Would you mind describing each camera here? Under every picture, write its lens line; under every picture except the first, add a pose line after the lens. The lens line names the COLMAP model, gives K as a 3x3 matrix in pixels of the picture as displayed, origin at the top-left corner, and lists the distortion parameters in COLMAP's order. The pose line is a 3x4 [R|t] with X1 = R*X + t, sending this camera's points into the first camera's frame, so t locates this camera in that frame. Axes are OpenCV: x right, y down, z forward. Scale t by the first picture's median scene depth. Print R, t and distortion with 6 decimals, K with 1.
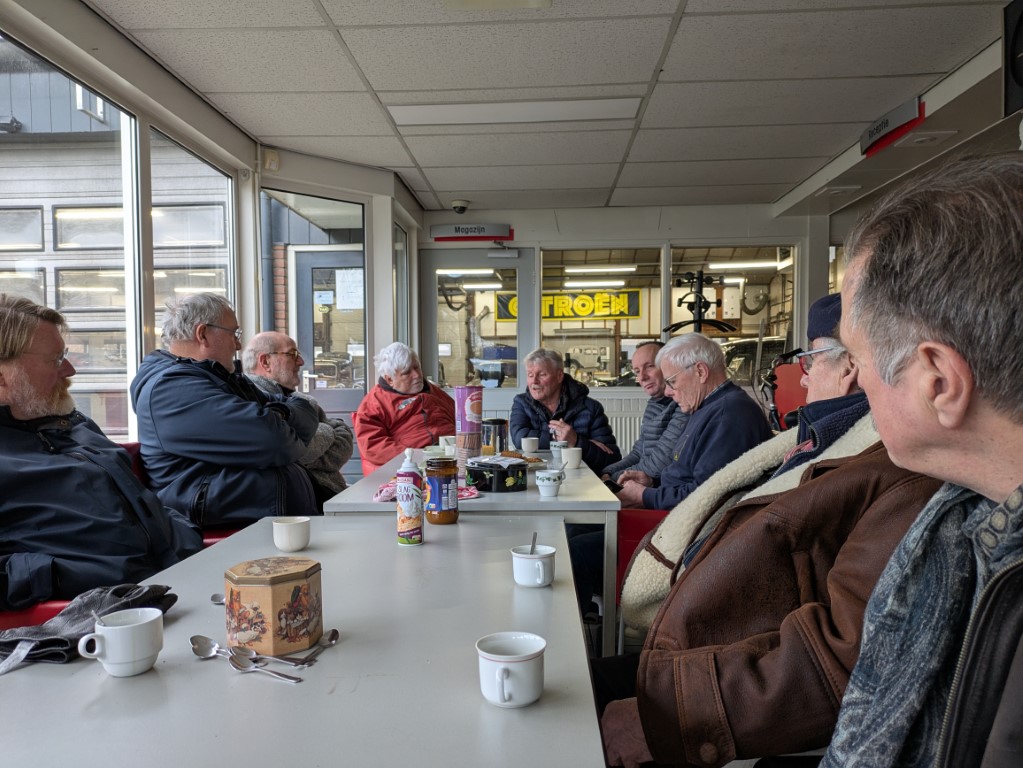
lens RADIAL K [[751.9, 0, 508.0], [0, 751.9, 387.9], [0, 0, 1]] dist [0.032625, -0.019646]
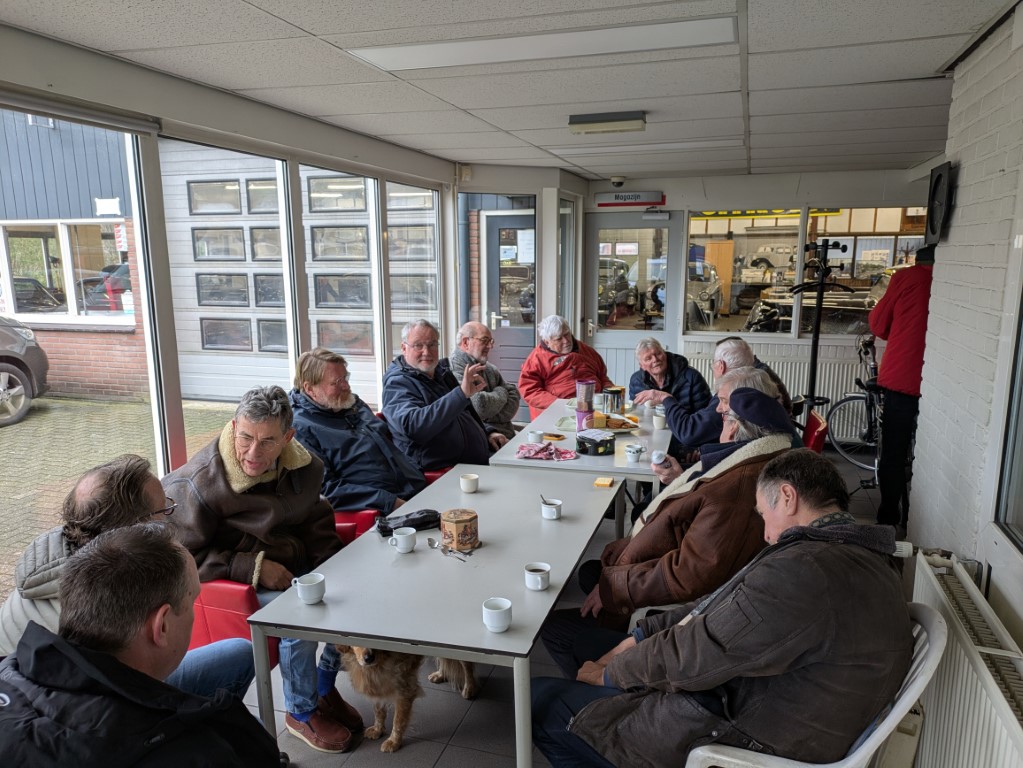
lens RADIAL K [[751.9, 0, 511.5], [0, 751.9, 386.6], [0, 0, 1]] dist [0.032625, -0.019646]
pose [[0.967795, 0.050097, -0.246703, 0.079485], [-0.010768, 0.987340, 0.158253, -0.100585], [0.251508, -0.150500, 0.956082, -0.219763]]
